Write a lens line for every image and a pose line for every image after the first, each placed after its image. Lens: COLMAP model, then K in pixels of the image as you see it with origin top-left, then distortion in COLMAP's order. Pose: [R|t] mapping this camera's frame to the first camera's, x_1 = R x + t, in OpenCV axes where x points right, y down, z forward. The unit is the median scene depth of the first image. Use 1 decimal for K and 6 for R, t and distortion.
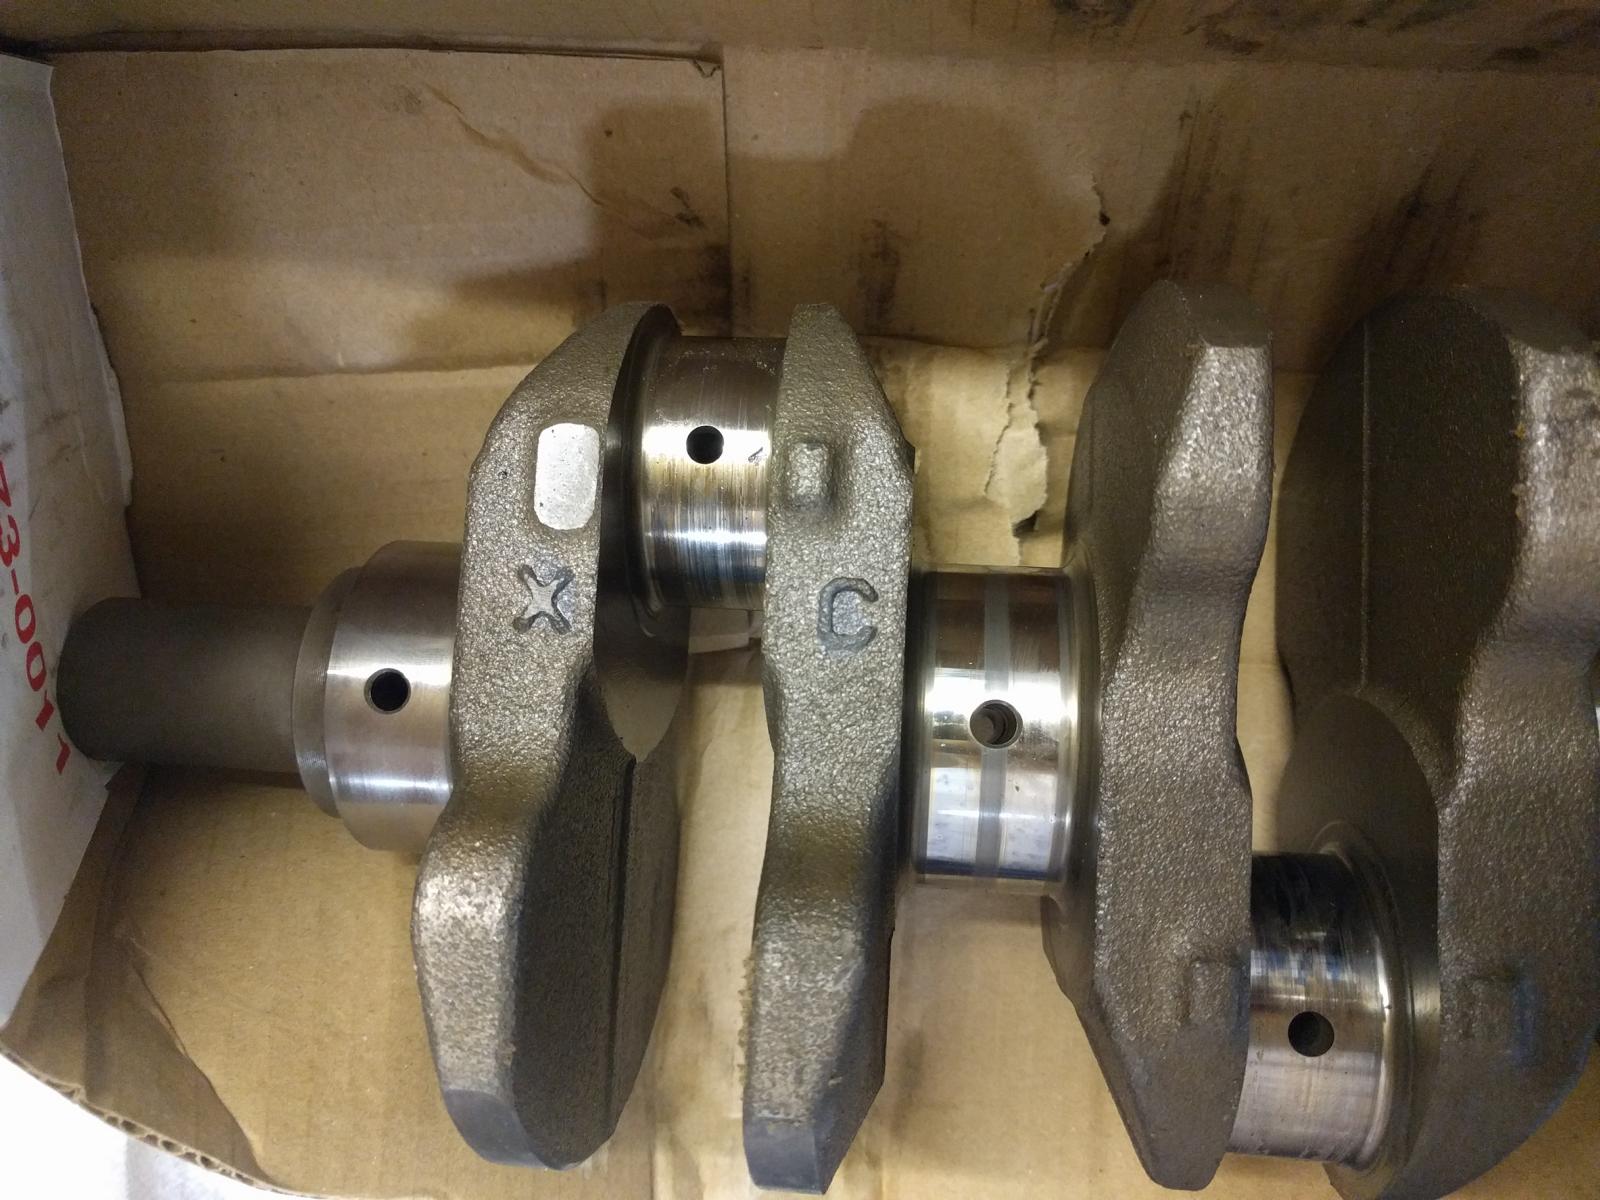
lens RADIAL K [[1647.6, 0, 800.0], [0, 1647.6, 600.0], [0, 0, 1]] dist [-0.019255, -0.015725]
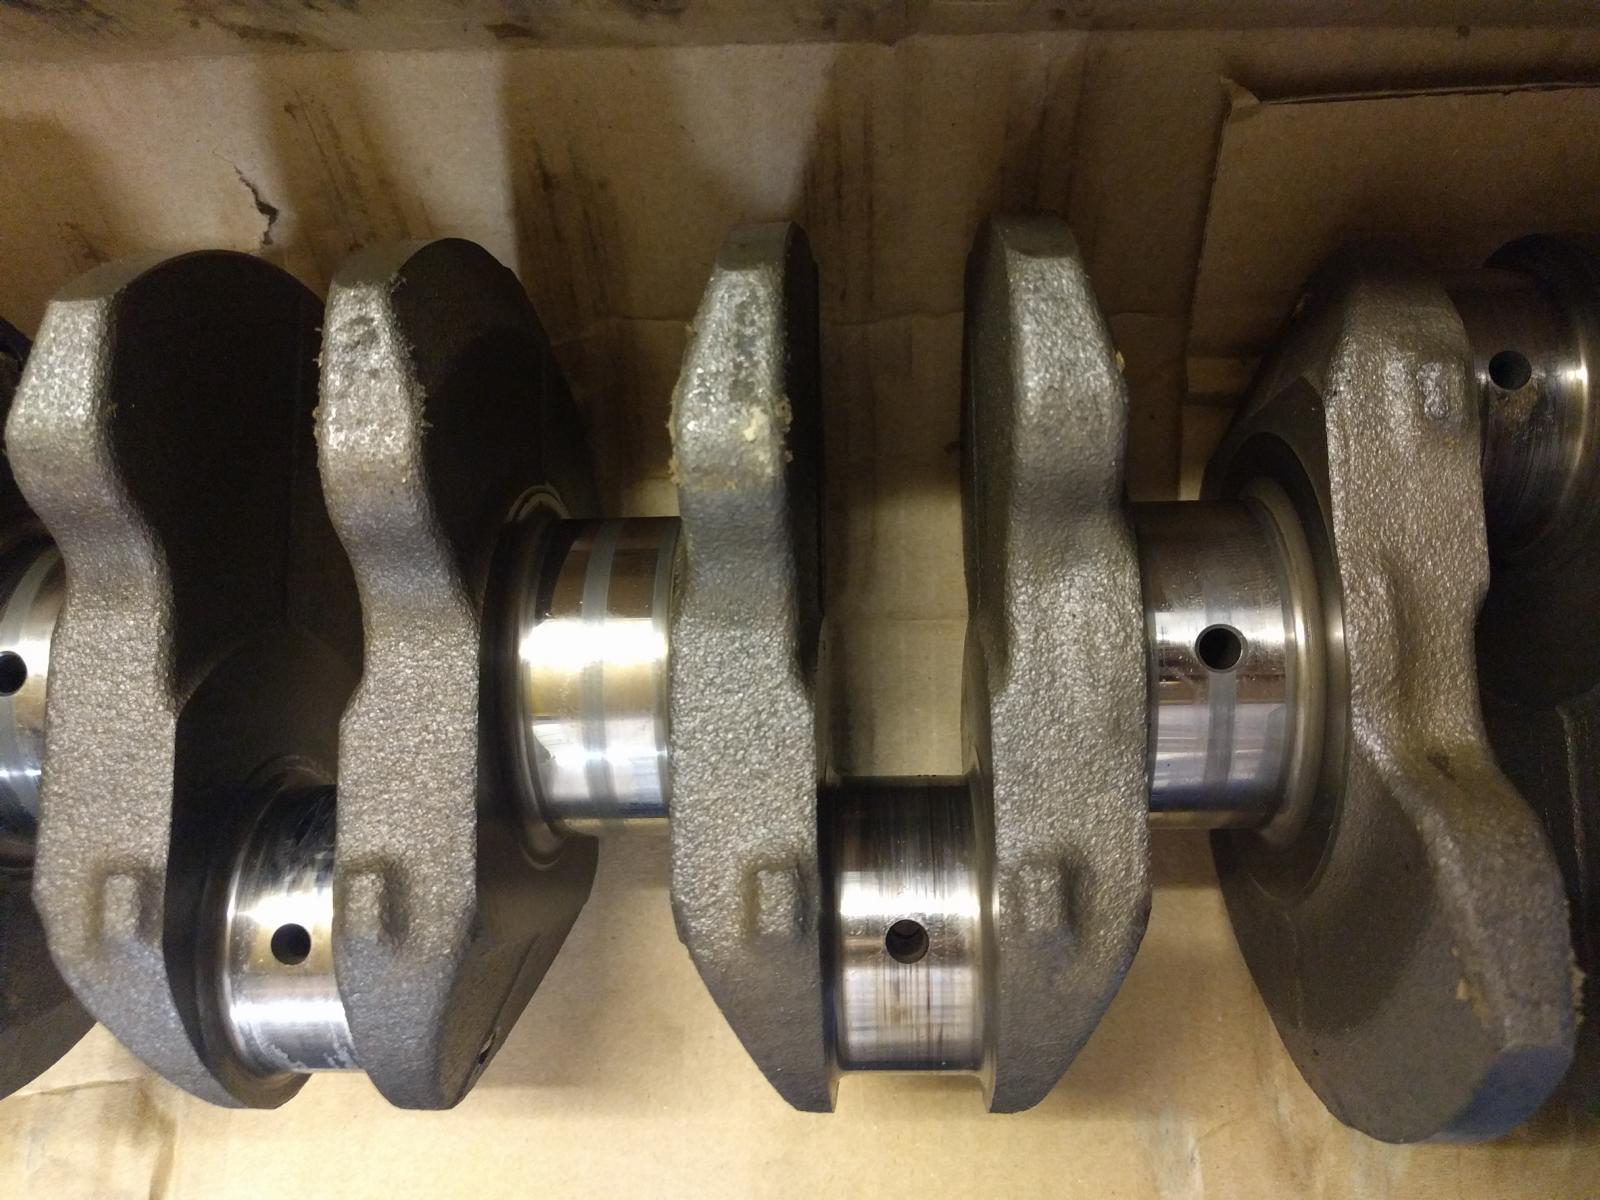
lens RADIAL K [[1634.0, 0, 800.3], [0, 1634.0, 556.8], [0, 0, 1]] dist [0.010521, 0.039626]
pose [[0.997761, -0.064837, 0.016388, 0.645733], [0.065588, 0.996573, -0.050409, 0.091179], [-0.013063, 0.051371, 0.998594, -0.072071]]
